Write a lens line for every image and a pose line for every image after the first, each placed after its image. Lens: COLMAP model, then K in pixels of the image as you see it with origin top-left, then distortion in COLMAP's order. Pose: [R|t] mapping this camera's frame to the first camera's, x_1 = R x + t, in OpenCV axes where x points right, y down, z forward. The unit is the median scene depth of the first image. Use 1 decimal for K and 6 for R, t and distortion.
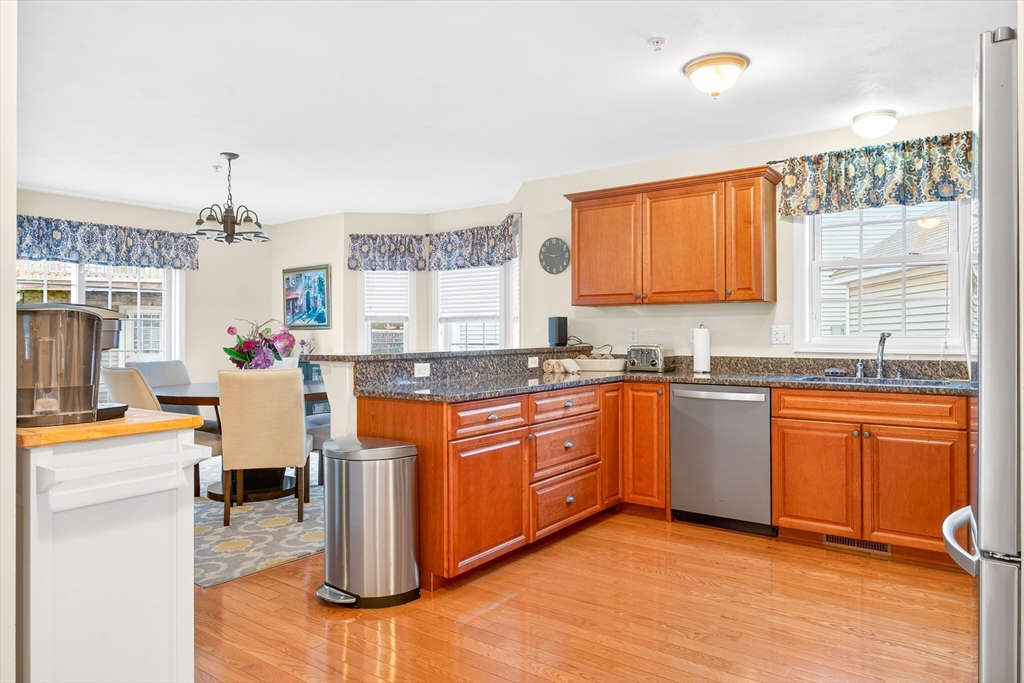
lens RADIAL K [[659.0, 0, 510.8], [0, 659.0, 330.8], [0, 0, 1]] dist [0.001985, 0.000131]
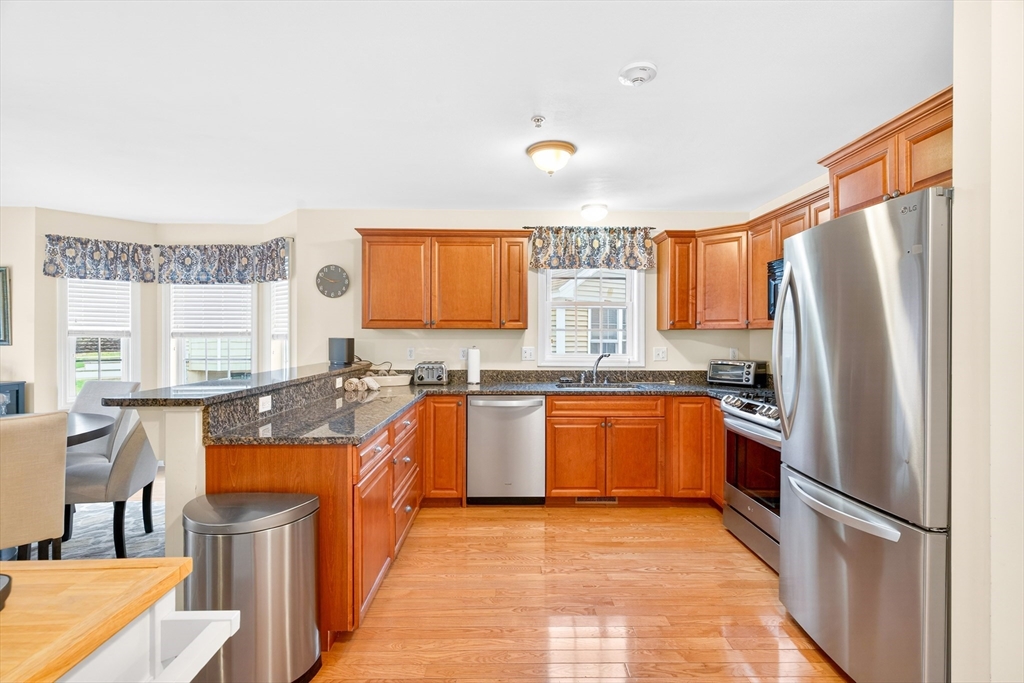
lens RADIAL K [[481.1, 0, 509.3], [0, 481.1, 337.8], [0, 0, 1]] dist [0.000702, -0.000137]
pose [[0.796955, 0.002518, 0.604034, -0.178751], [-0.007283, 0.999959, 0.005441, -0.025351], [-0.603995, -0.008736, 0.796940, 0.175971]]
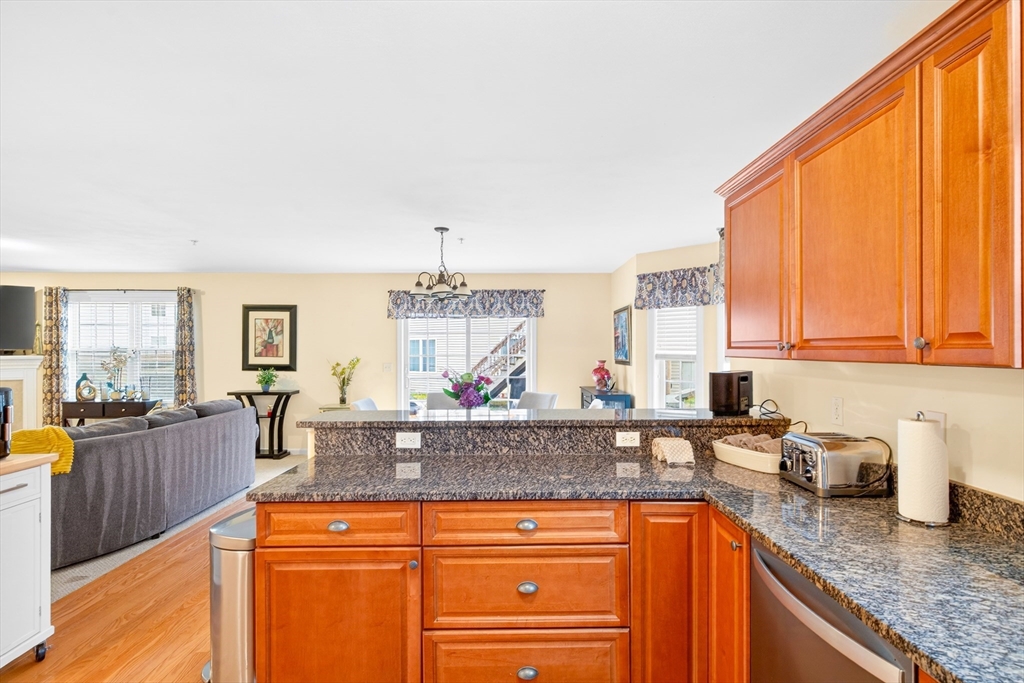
lens RADIAL K [[493.8, 0, 515.0], [0, 493.8, 346.3], [0, 0, 1]] dist [-0.002282, -0.000598]
pose [[0.605652, -0.001699, -0.795728, 0.316802], [0.001208, 0.999999, -0.001216, -0.043059], [0.795728, -0.000225, 0.605654, 0.476773]]
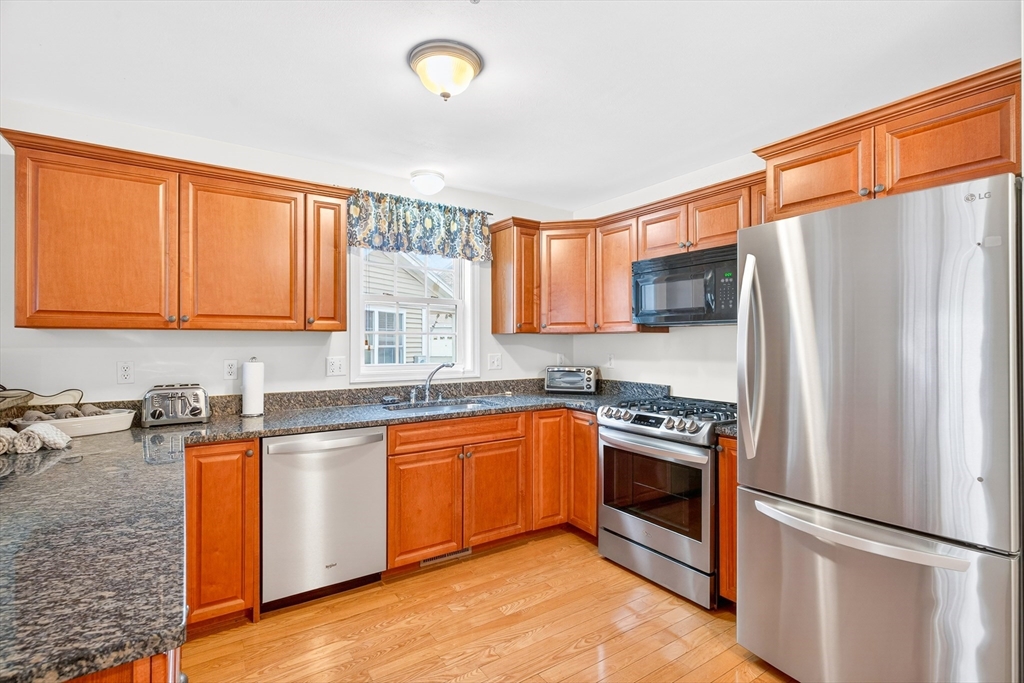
lens RADIAL K [[484.8, 0, 512.3], [0, 484.8, 339.3], [0, 0, 1]] dist [-0.001828, -0.001186]
pose [[0.328076, 0.007329, 0.944623, -0.142272], [-0.003470, 0.999973, -0.006554, -0.023223], [-0.944645, -0.001127, 0.328092, 0.407032]]
